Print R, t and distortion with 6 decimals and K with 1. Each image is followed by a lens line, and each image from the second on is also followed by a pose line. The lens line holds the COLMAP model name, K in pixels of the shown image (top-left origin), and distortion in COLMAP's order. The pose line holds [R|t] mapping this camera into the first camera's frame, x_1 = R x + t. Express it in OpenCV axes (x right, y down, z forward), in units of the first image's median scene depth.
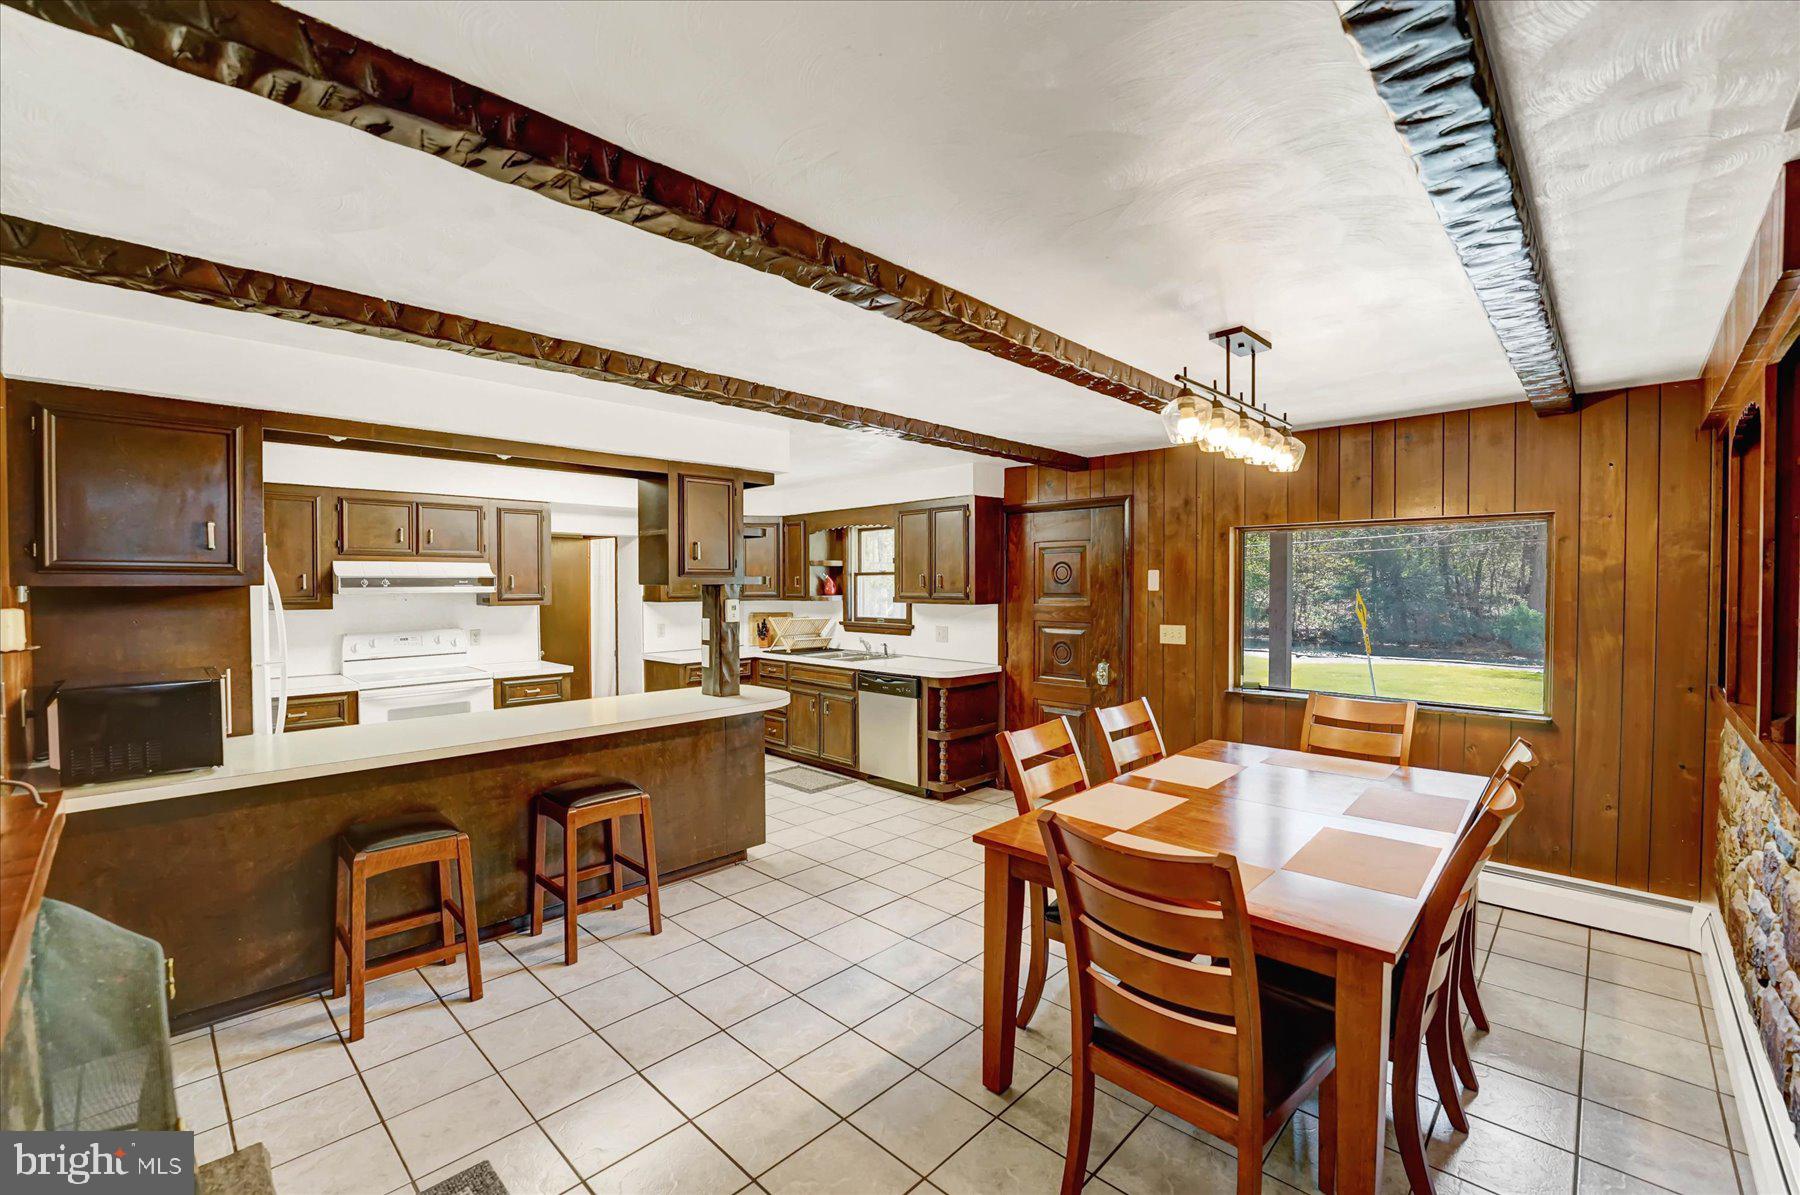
lens RADIAL K [[740.4, 0, 903.0], [0, 740.4, 597.0], [0, 0, 1]] dist [-0.026677, 0.001219]
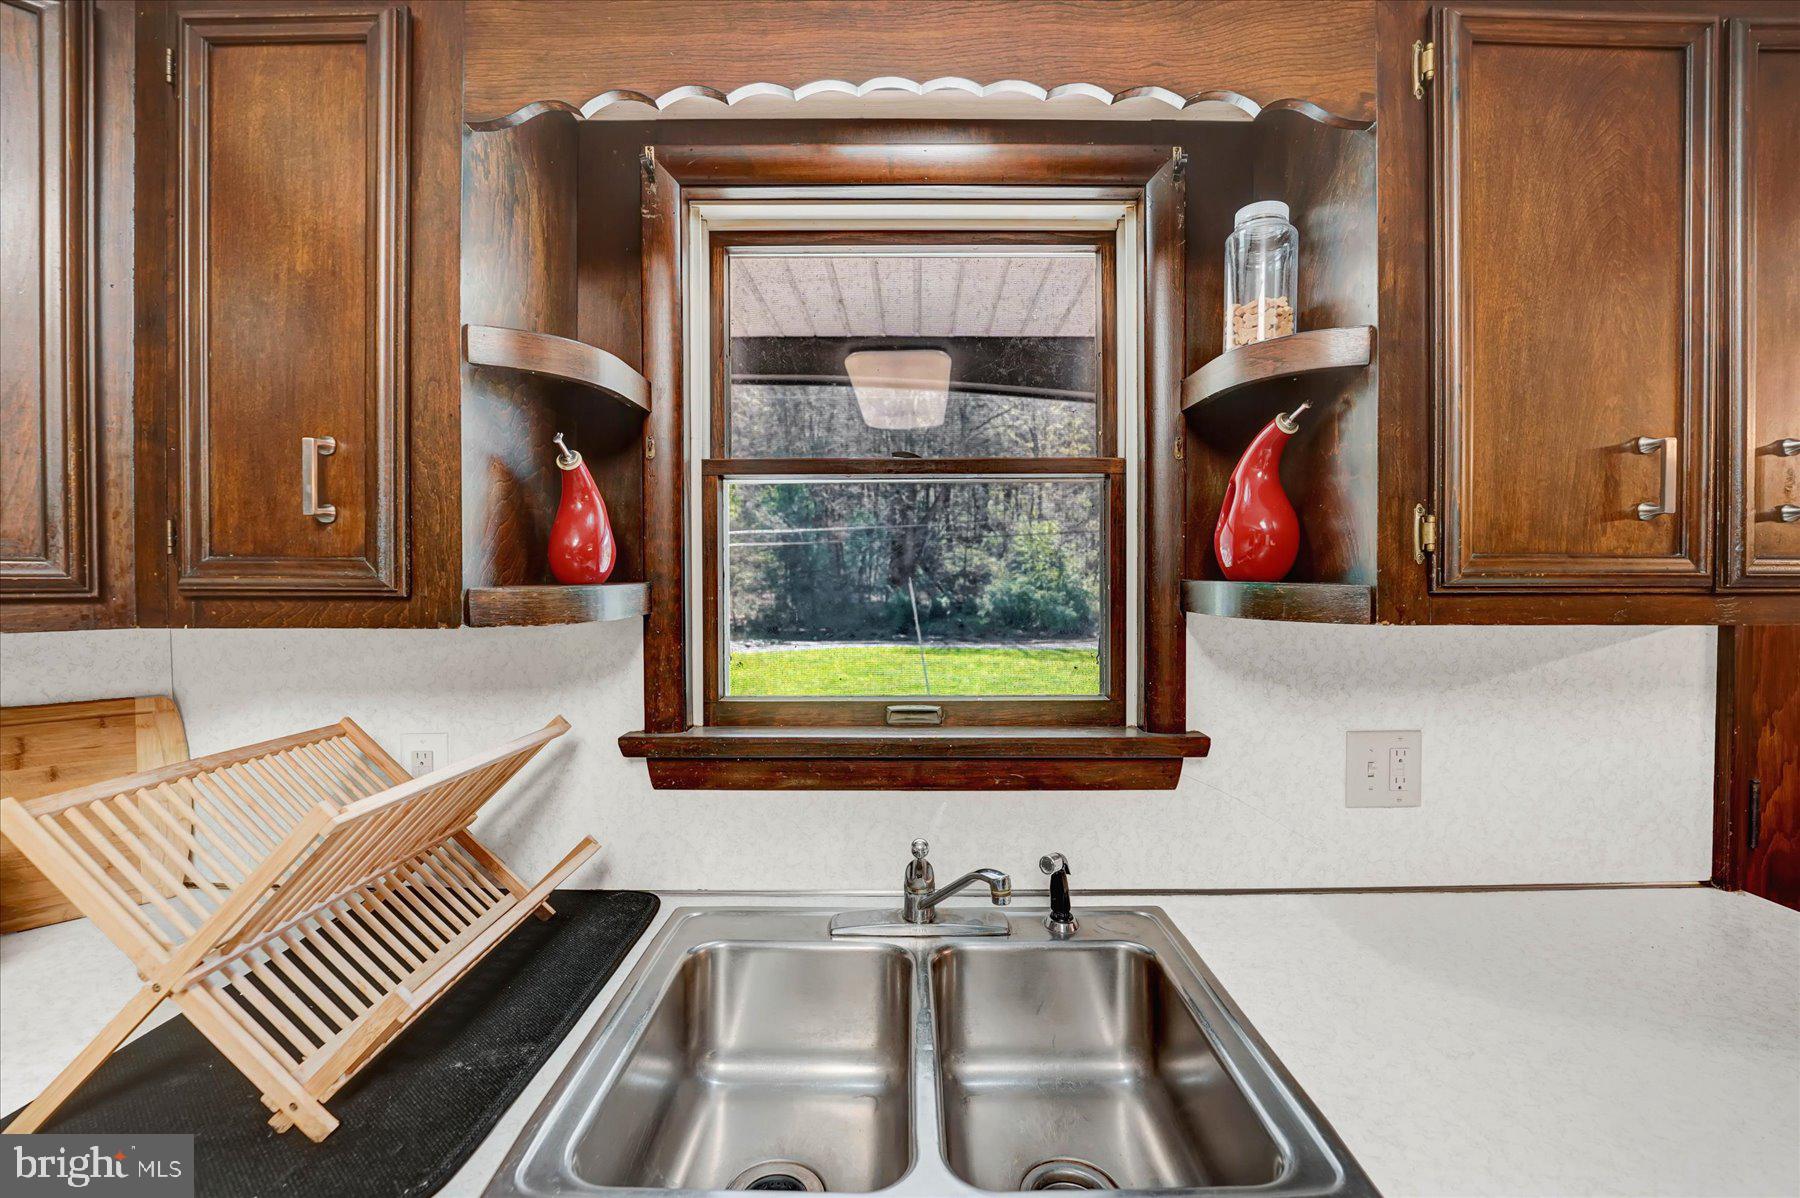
lens RADIAL K [[740.4, 0, 901.3], [0, 740.4, 594.8], [0, 0, 1]] dist [-0.026677, 0.001219]
pose [[0.718498, -0.016119, 0.695342, -0.155789], [0.011088, 0.999870, 0.011721, -0.000561], [-0.695441, -0.000712, 0.718583, 0.842946]]
